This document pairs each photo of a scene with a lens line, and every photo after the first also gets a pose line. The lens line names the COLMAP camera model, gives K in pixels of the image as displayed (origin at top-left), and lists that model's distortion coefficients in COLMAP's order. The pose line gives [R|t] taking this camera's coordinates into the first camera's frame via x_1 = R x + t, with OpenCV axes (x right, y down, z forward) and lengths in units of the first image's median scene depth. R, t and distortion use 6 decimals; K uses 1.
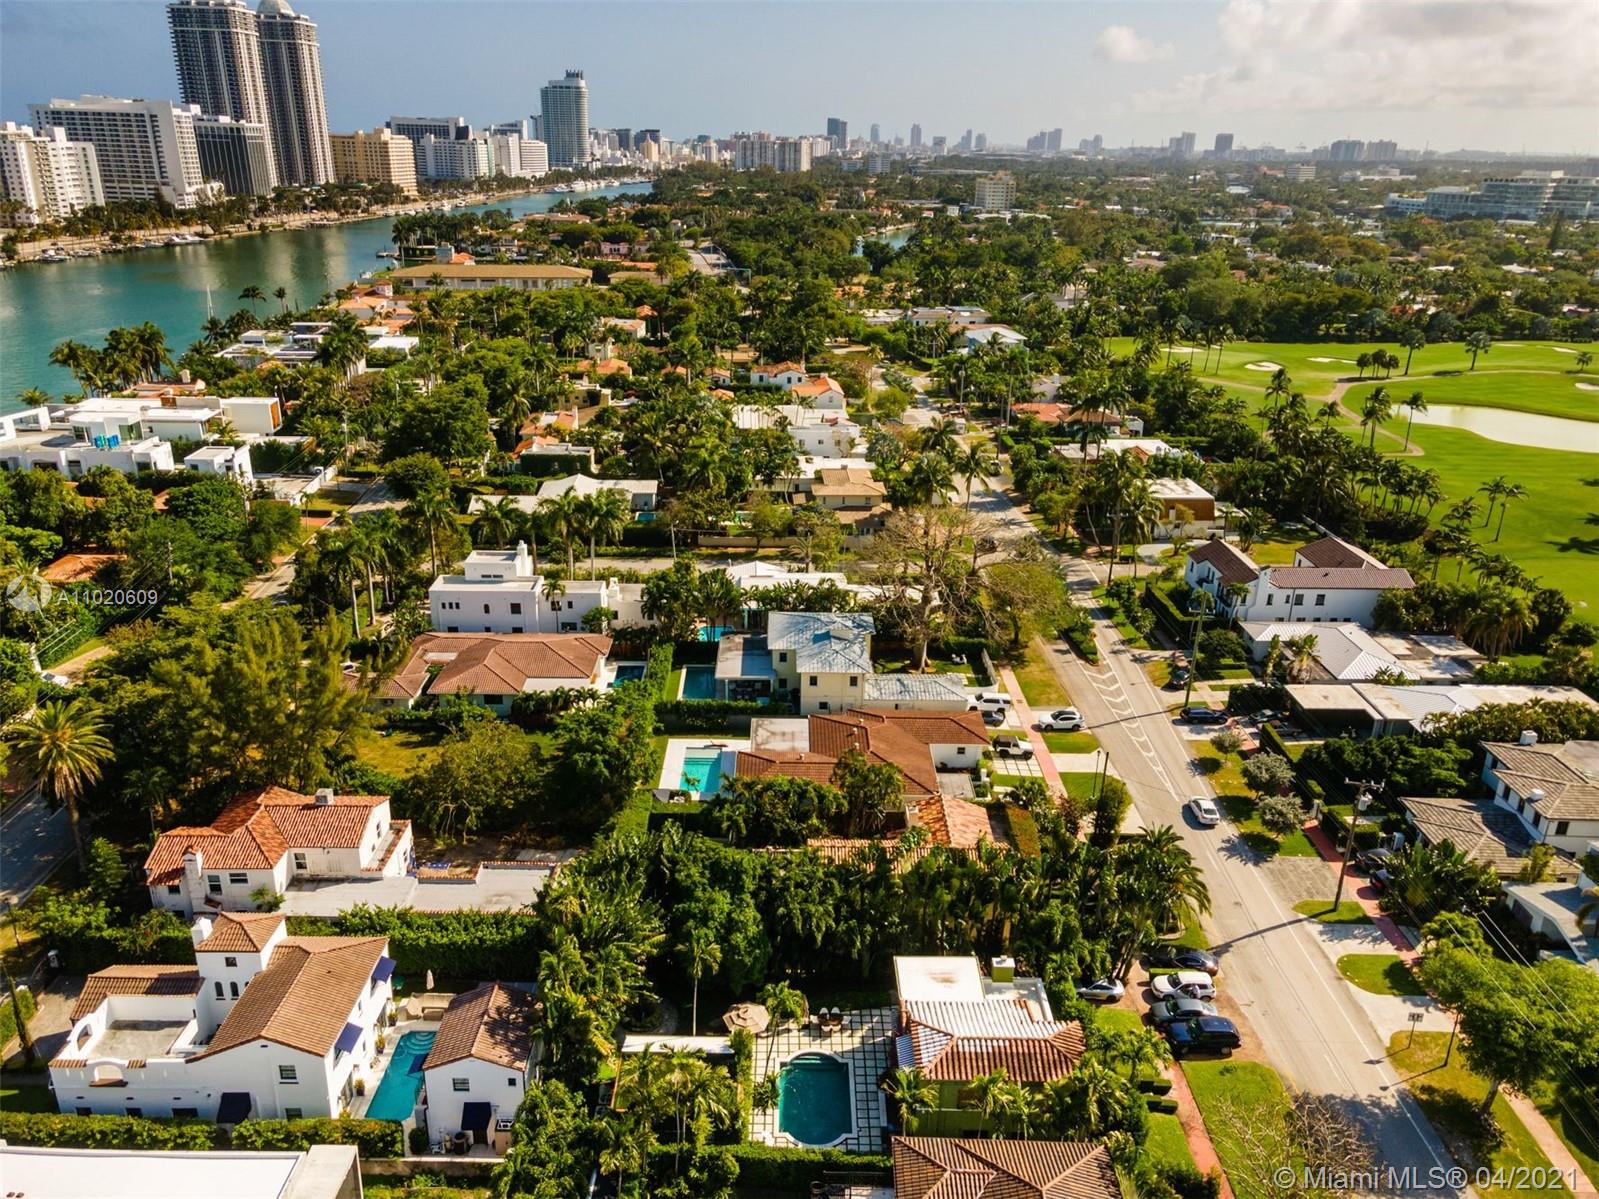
lens RADIAL K [[1180.4, 0, 804.5], [0, 1180.4, 591.4], [0, 0, 1]] dist [0.033789, -0.000402]
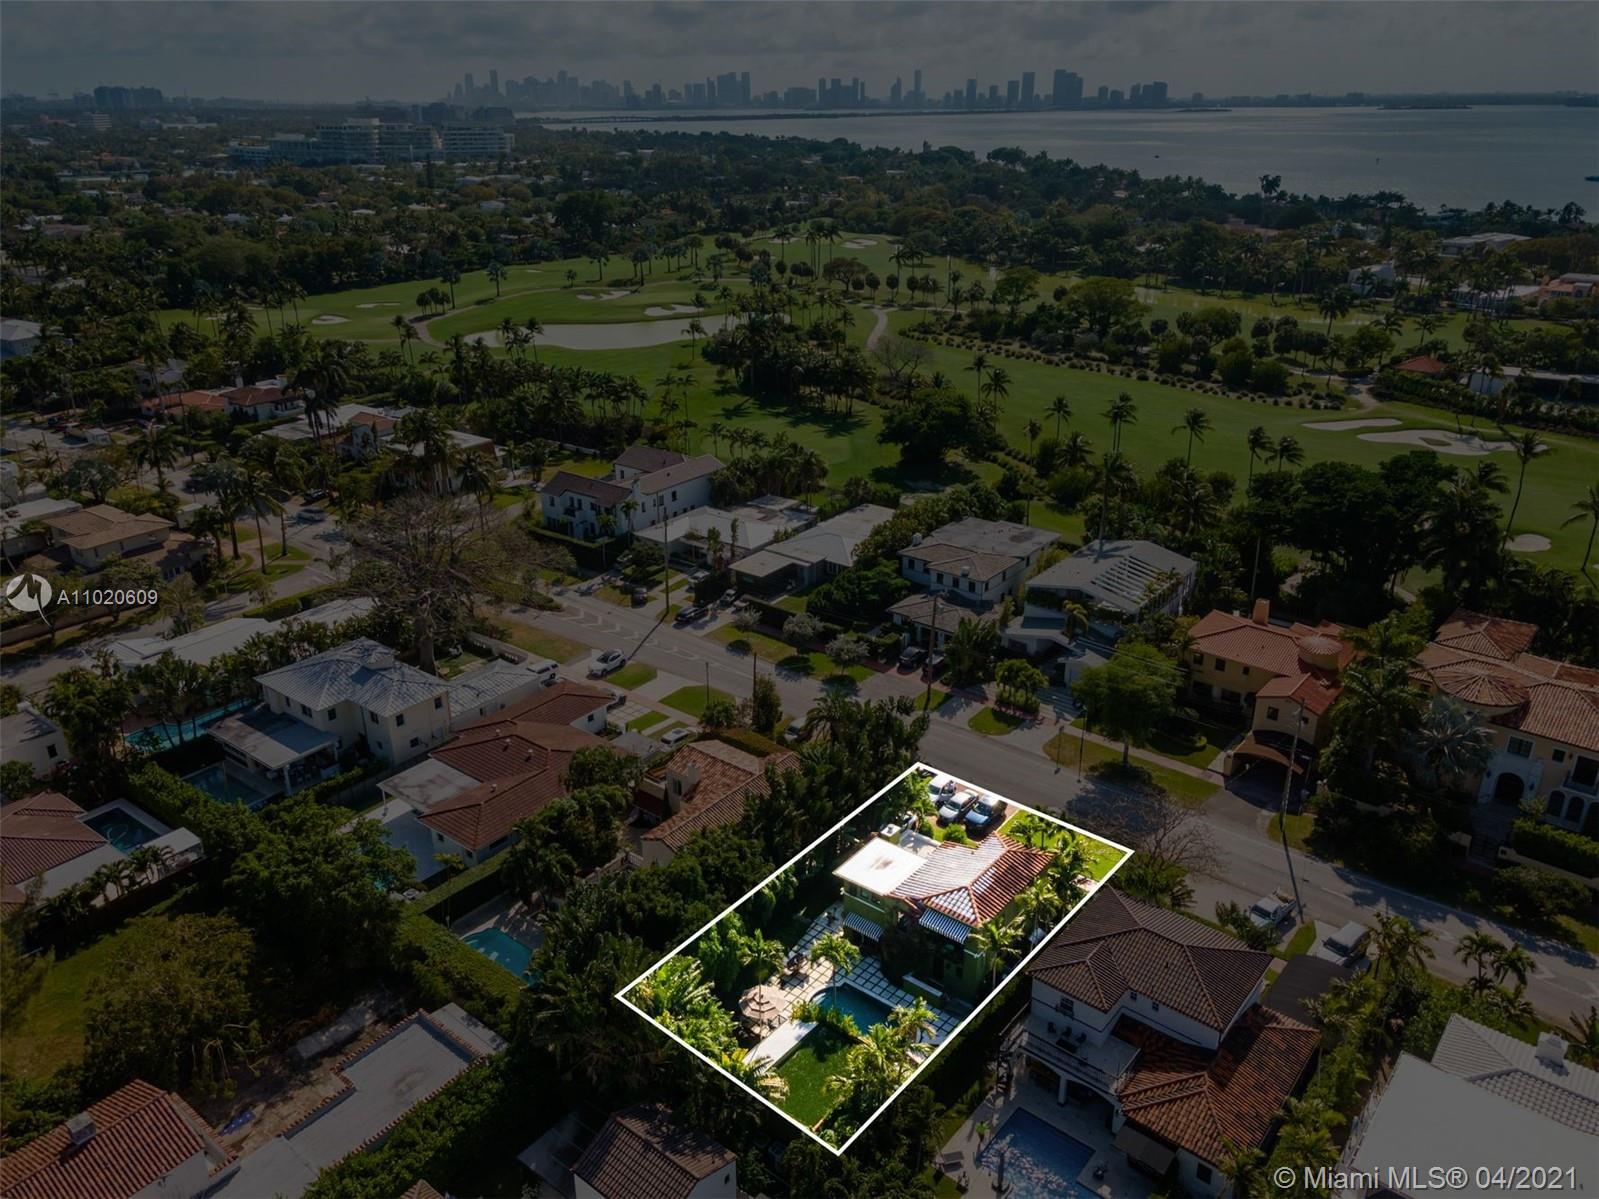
lens RADIAL K [[1155.0, 0, 799.5], [0, 1155.0, 599.5], [0, 0, 1]] dist [0.040034, -0.002041]
pose [[0.628981, -0.326499, 0.705536, -0.338974], [0.290158, 0.940546, 0.176581, -0.065913], [-0.721243, 0.093651, 0.686322, 0.160636]]
